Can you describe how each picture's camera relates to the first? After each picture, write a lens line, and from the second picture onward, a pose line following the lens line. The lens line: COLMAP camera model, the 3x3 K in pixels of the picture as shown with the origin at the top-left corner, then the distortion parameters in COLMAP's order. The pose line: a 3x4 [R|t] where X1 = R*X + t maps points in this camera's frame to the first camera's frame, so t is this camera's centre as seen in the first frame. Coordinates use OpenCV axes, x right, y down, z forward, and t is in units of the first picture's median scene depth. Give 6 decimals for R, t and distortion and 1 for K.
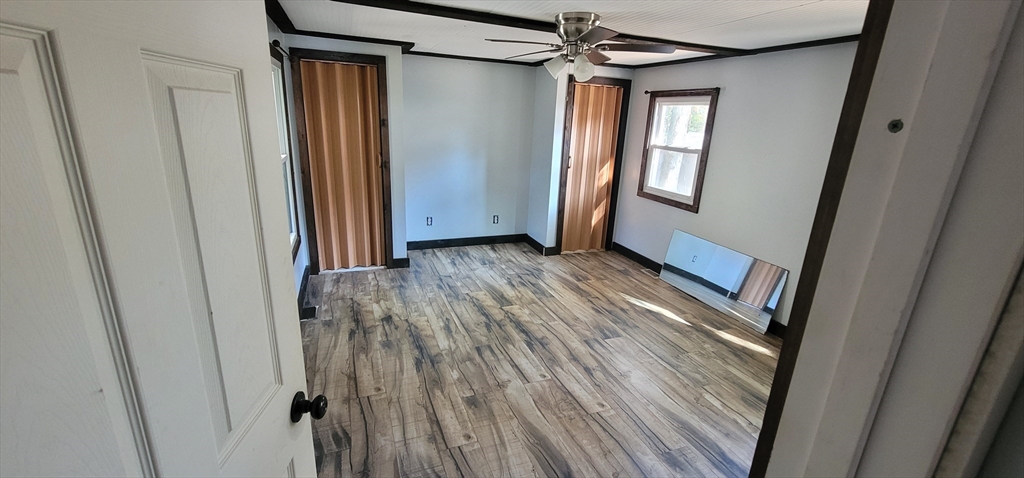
lens RADIAL K [[418.0, 0, 512.4], [0, 418.0, 240.6], [0, 0, 1]] dist [-0.008566, 0.003421]
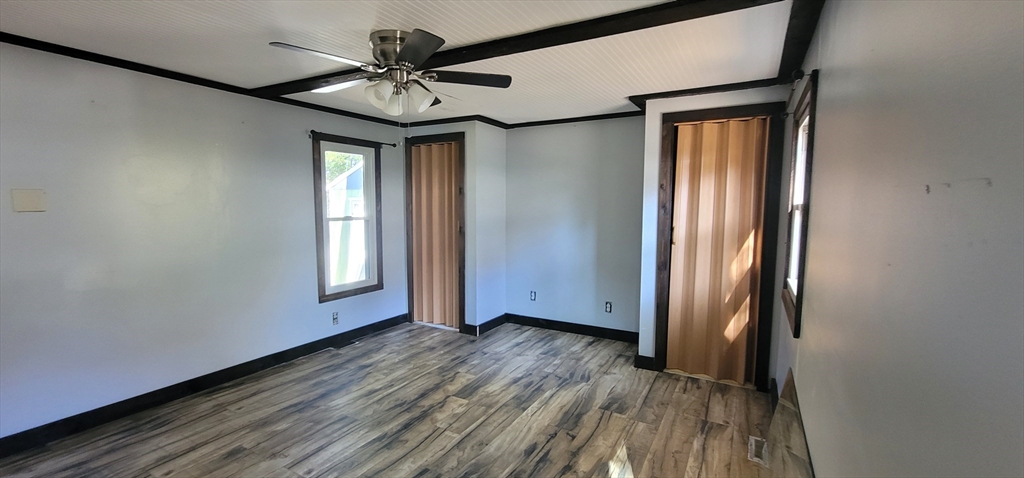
lens RADIAL K [[418.0, 0, 512.4], [0, 418.0, 240.6], [0, 0, 1]] dist [-0.008566, 0.003421]
pose [[0.630306, 0.028565, -0.775821, 0.598065], [-0.198244, 0.972115, -0.125268, -0.050226], [0.750609, 0.232759, 0.618393, 0.460700]]
